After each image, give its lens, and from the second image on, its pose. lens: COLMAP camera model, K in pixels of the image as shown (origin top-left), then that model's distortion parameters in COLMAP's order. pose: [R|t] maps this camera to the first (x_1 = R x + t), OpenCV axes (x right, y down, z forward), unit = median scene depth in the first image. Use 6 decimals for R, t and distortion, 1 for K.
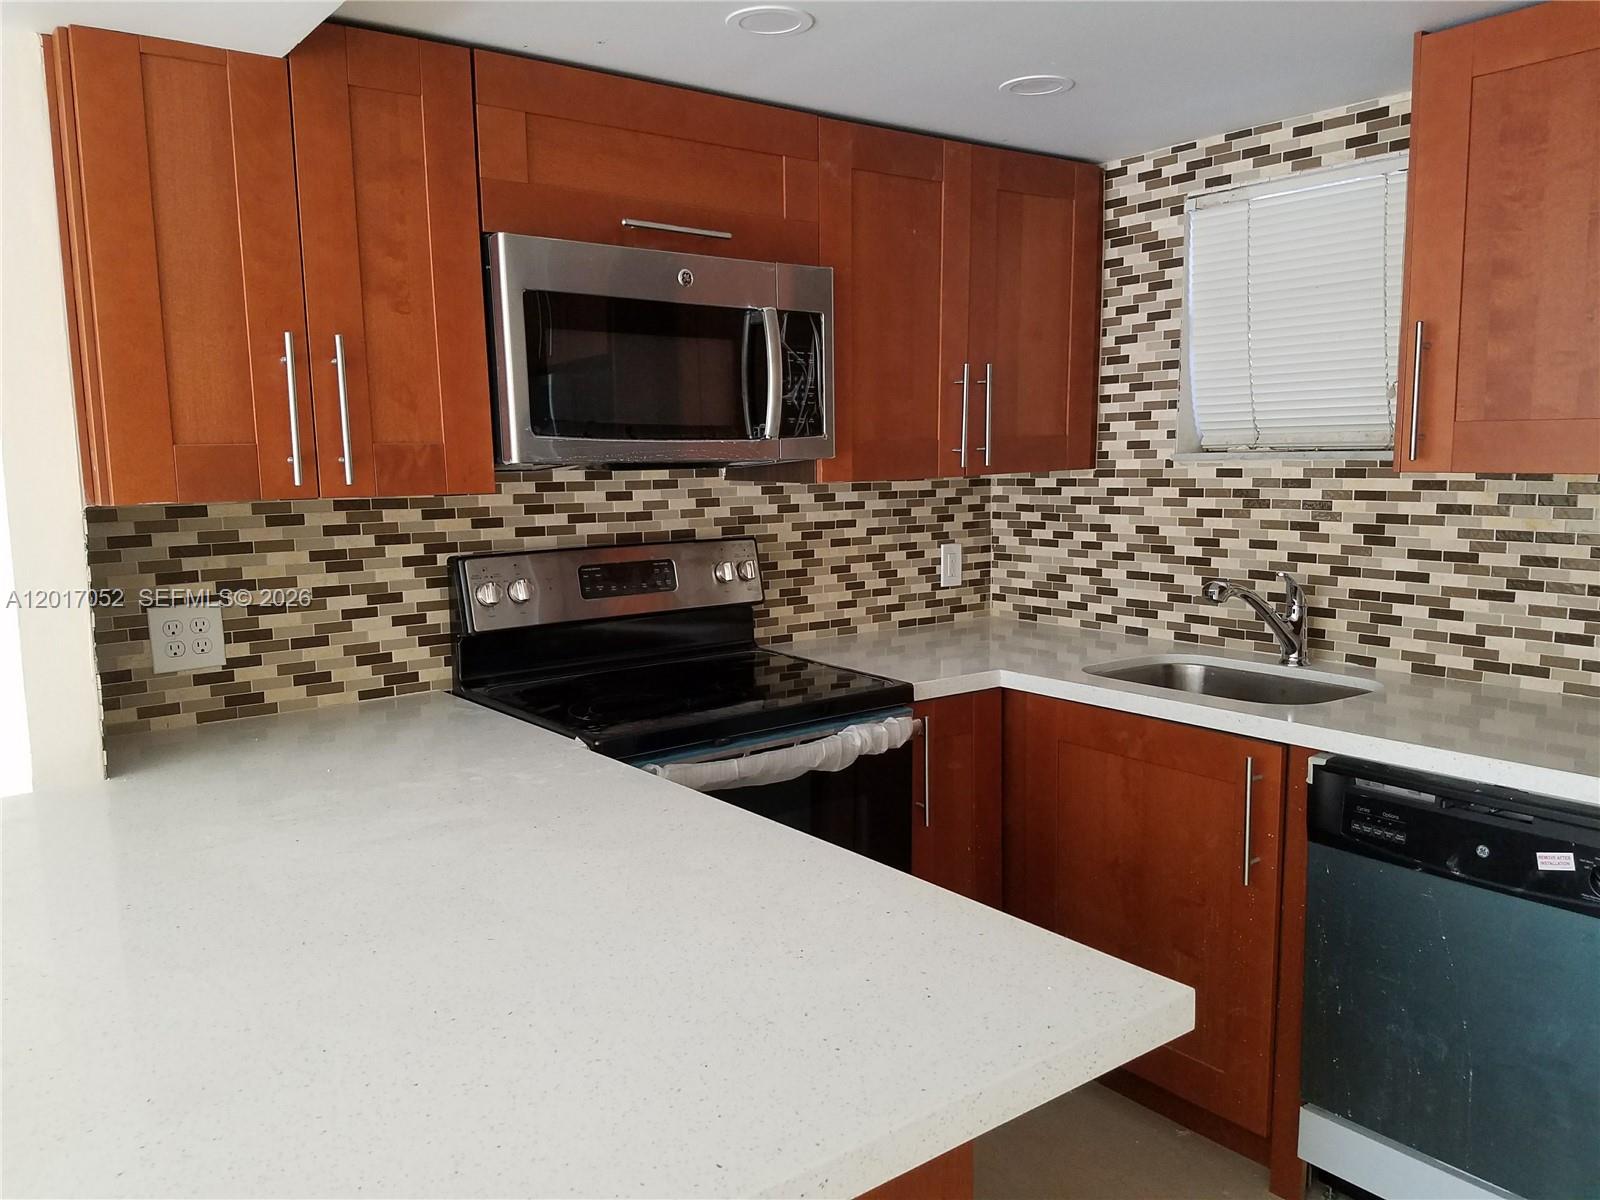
lens RADIAL K [[1229.8, 0, 794.3], [0, 1229.8, 608.9], [0, 0, 1]] dist [0.286806, -0.630065]
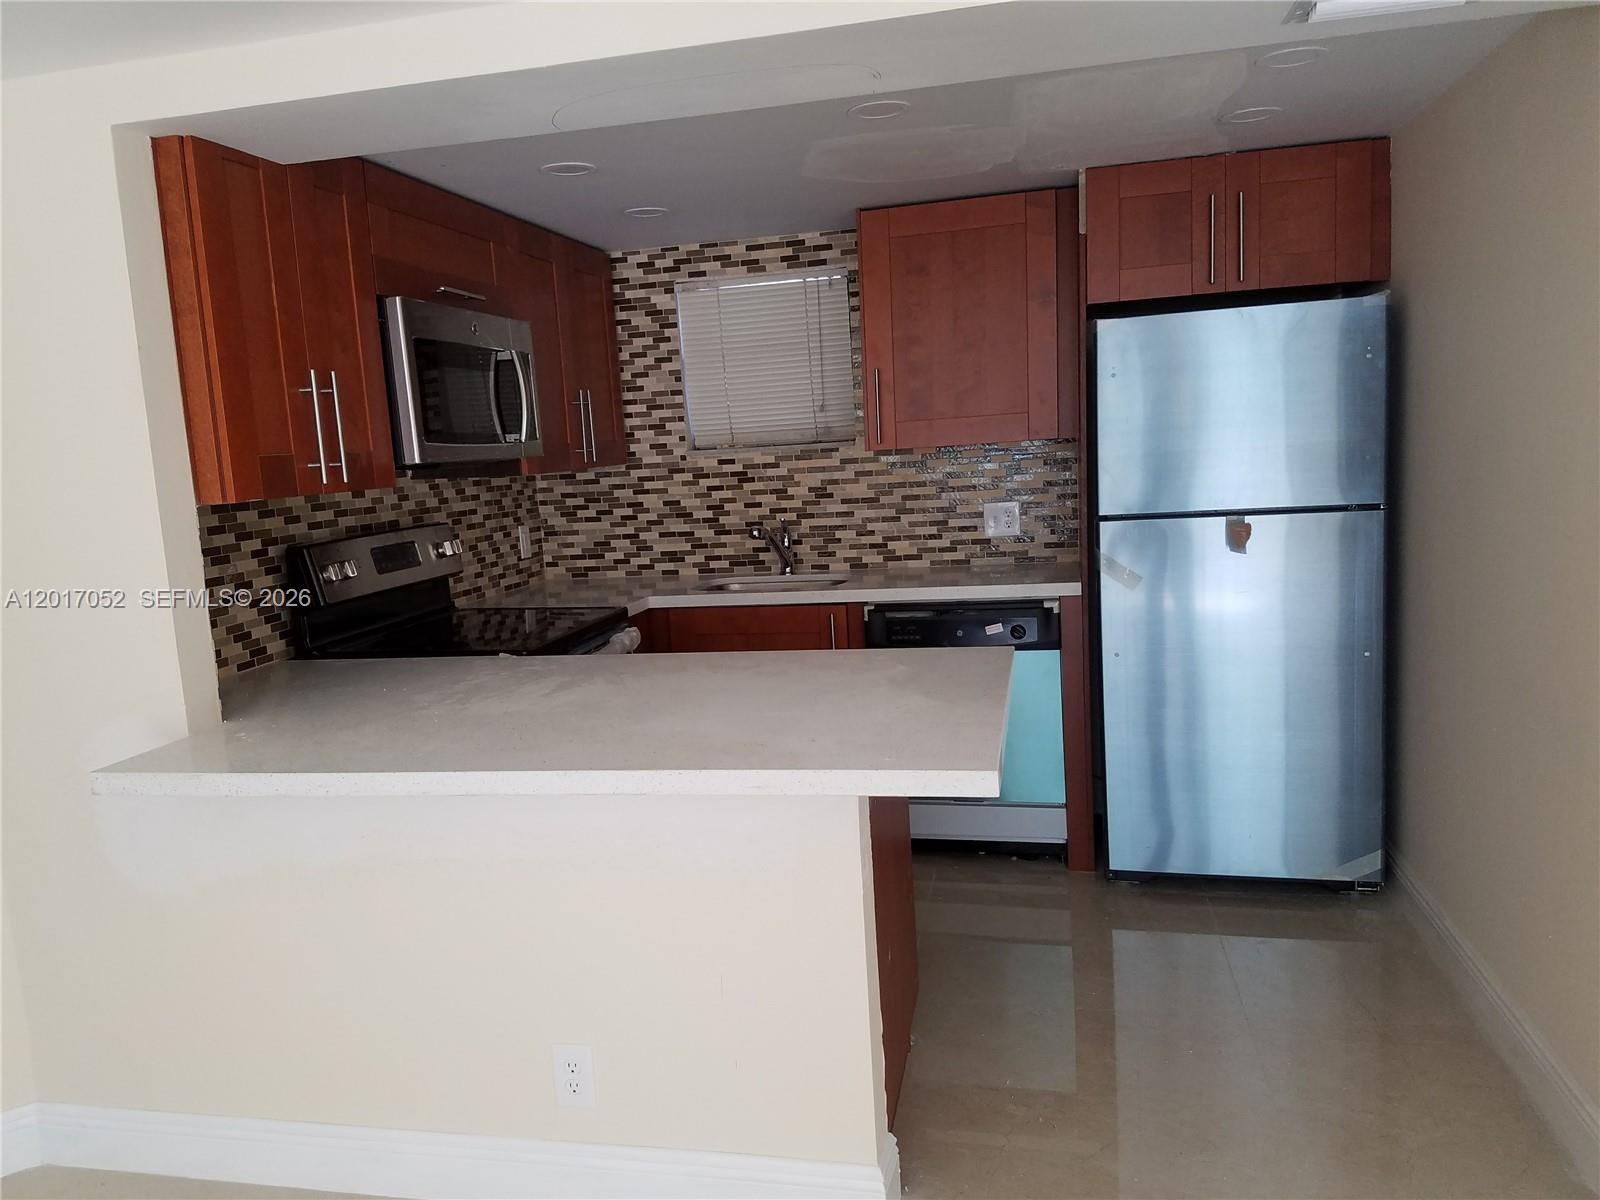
lens RADIAL K [[1229.8, 0, 794.3], [0, 1229.8, 608.9], [0, 0, 1]] dist [0.286806, -0.630065]
pose [[0.754577, -0.119521, 0.645236, -0.594772], [0.132350, 0.990786, 0.028752, 0.040186], [-0.642727, 0.063702, 0.763442, -0.215835]]
